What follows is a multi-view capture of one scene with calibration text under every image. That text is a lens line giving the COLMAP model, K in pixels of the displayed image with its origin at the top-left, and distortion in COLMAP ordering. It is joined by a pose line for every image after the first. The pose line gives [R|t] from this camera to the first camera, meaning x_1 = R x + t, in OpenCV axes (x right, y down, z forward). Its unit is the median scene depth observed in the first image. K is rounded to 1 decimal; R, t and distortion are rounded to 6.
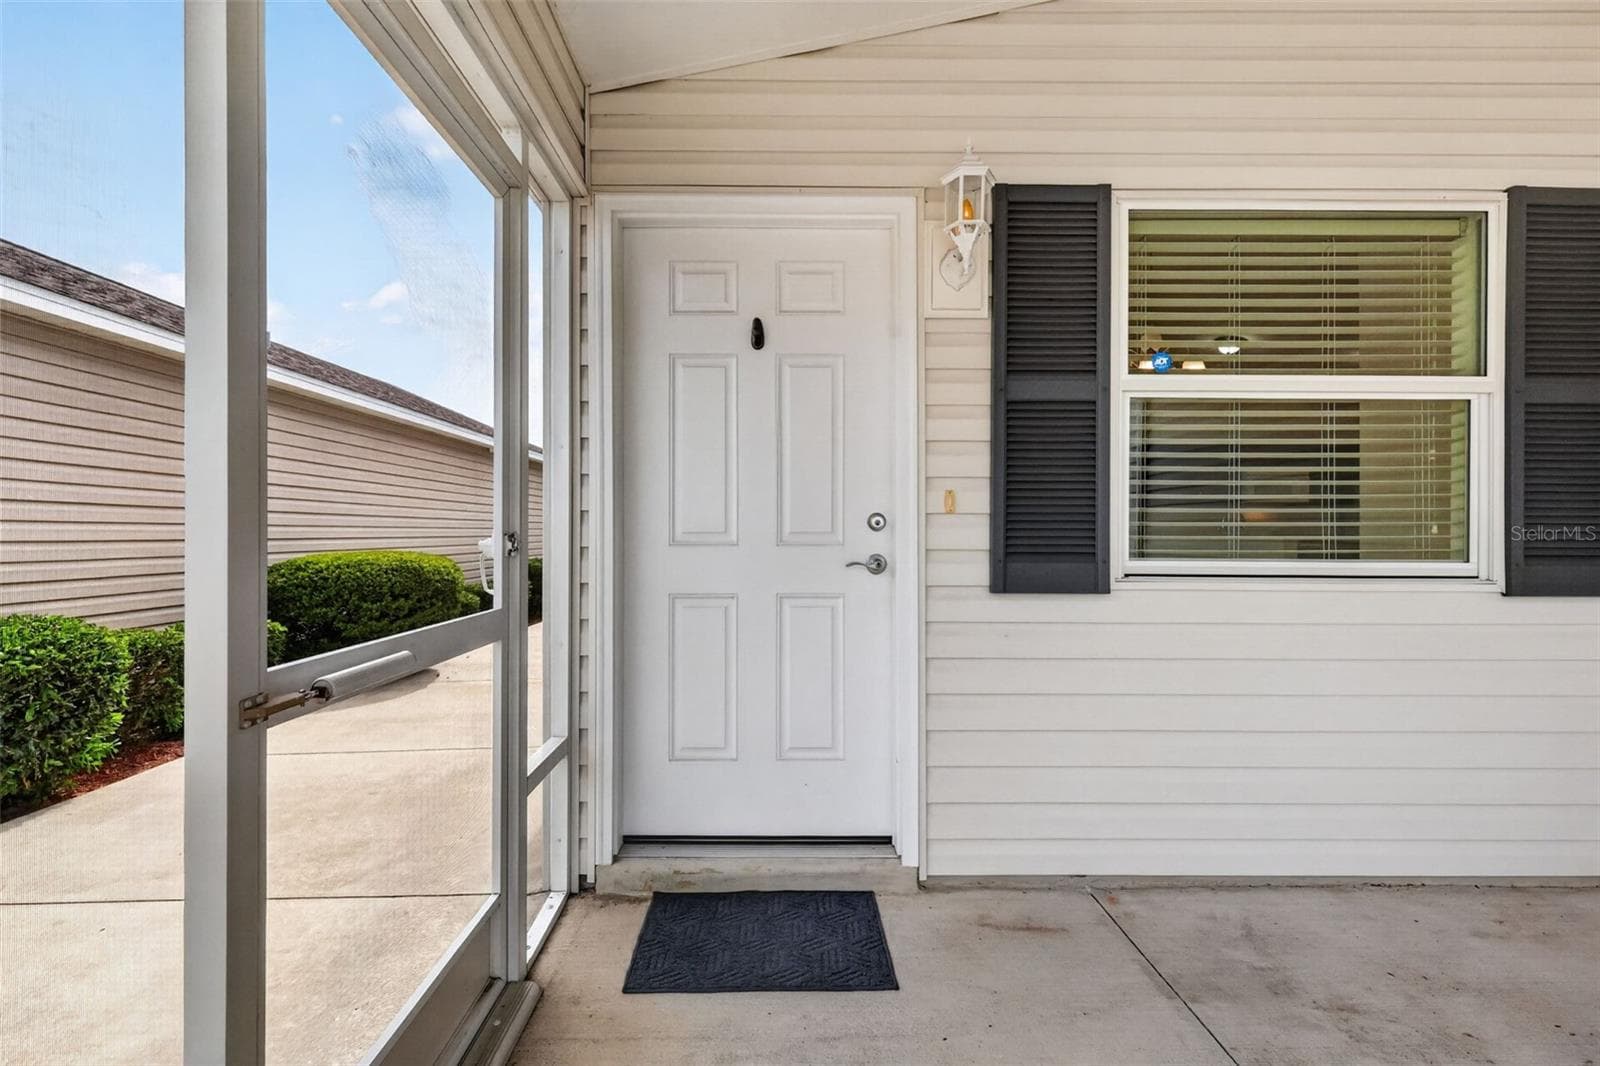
lens RADIAL K [[697.3, 0, 788.2], [0, 697.3, 531.2], [0, 0, 1]] dist [0.004710, 0.000471]
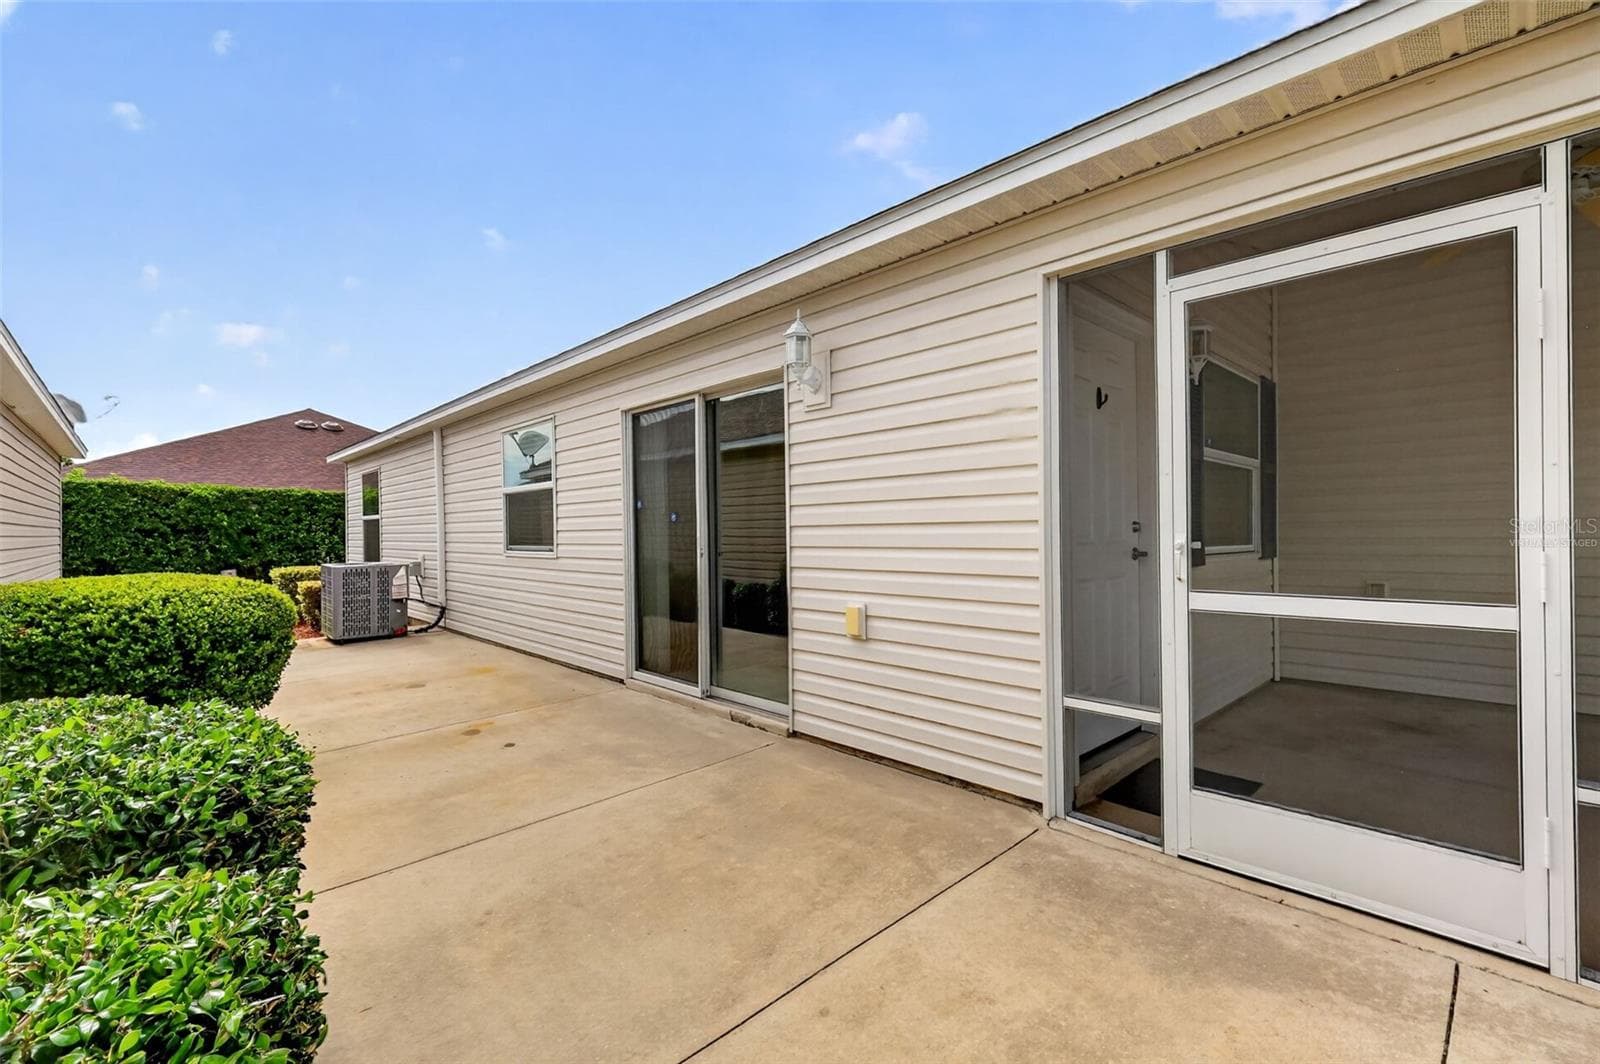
lens RADIAL K [[697.3, 0, 804.9], [0, 697.3, 529.4], [0, 0, 1]] dist [0.004710, 0.000471]
pose [[0.733180, -0.007439, 0.679993, -1.531370], [0.008209, 0.999964, 0.002089, -0.018716], [-0.679985, 0.004050, 0.733215, 0.373820]]
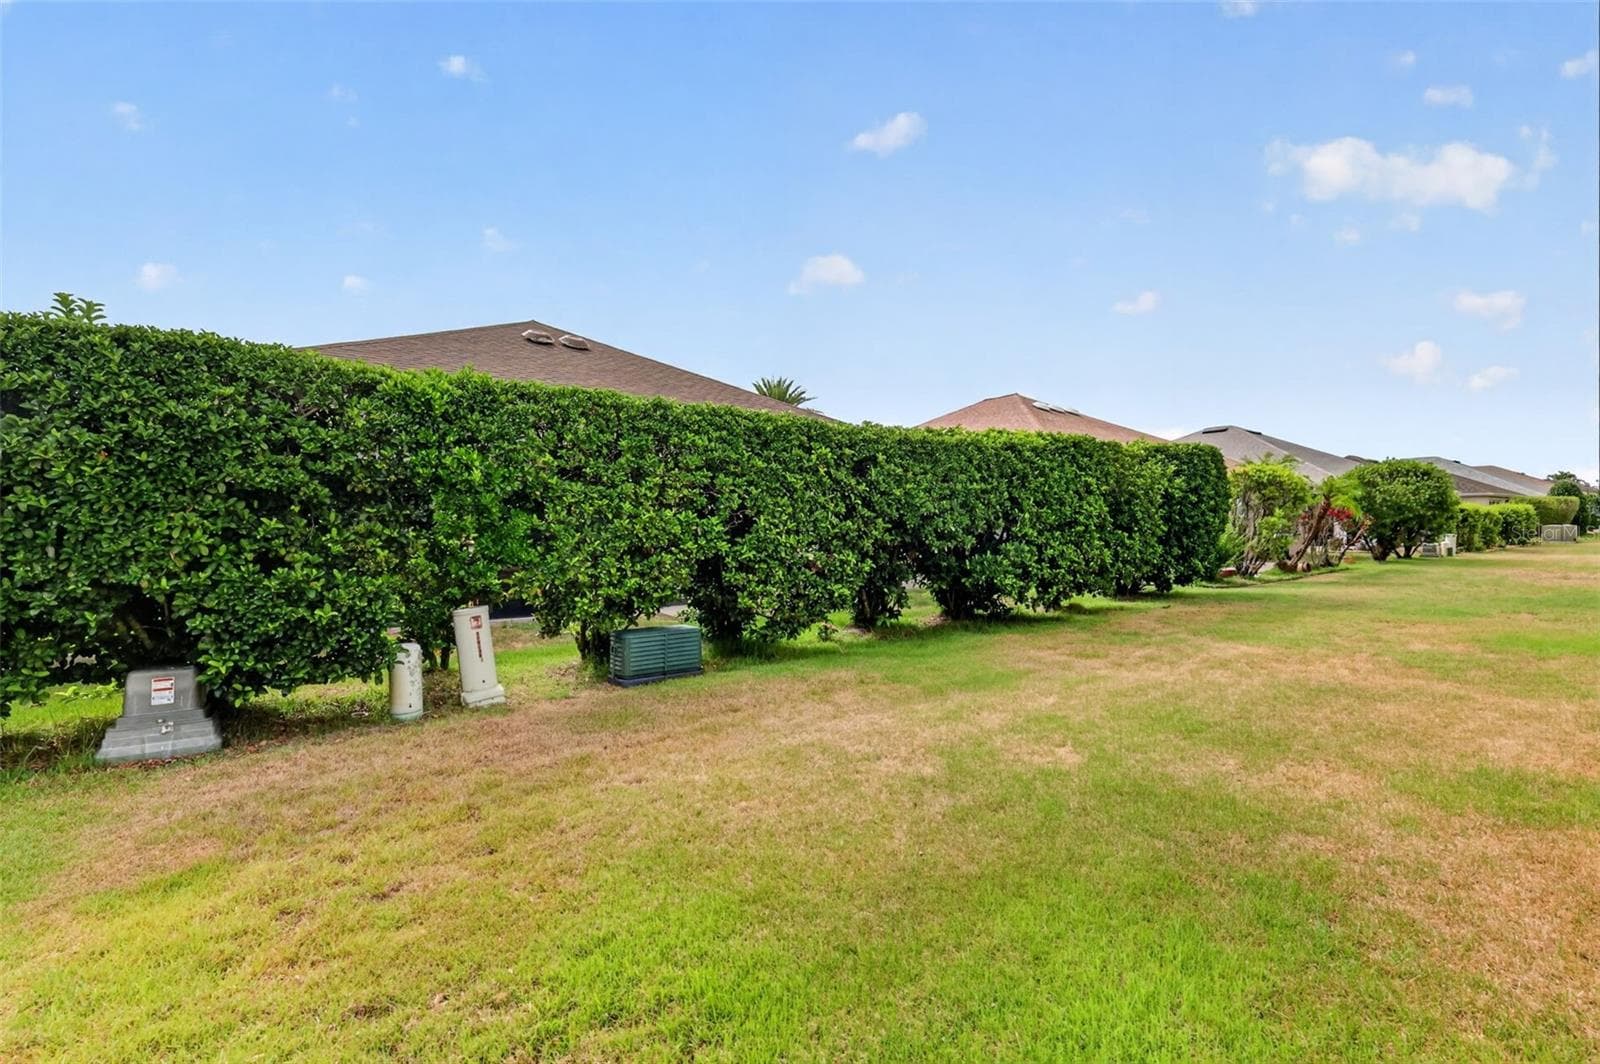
lens RADIAL K [[697.3, 0, 798.8], [0, 697.3, 526.0], [0, 0, 1]] dist [0.004710, 0.000471]
pose [[0.832578, -0.004797, 0.553886, -1.412341], [-0.002027, 0.999929, 0.011706, 0.026979], [-0.553903, -0.010869, 0.832510, 7.016772]]
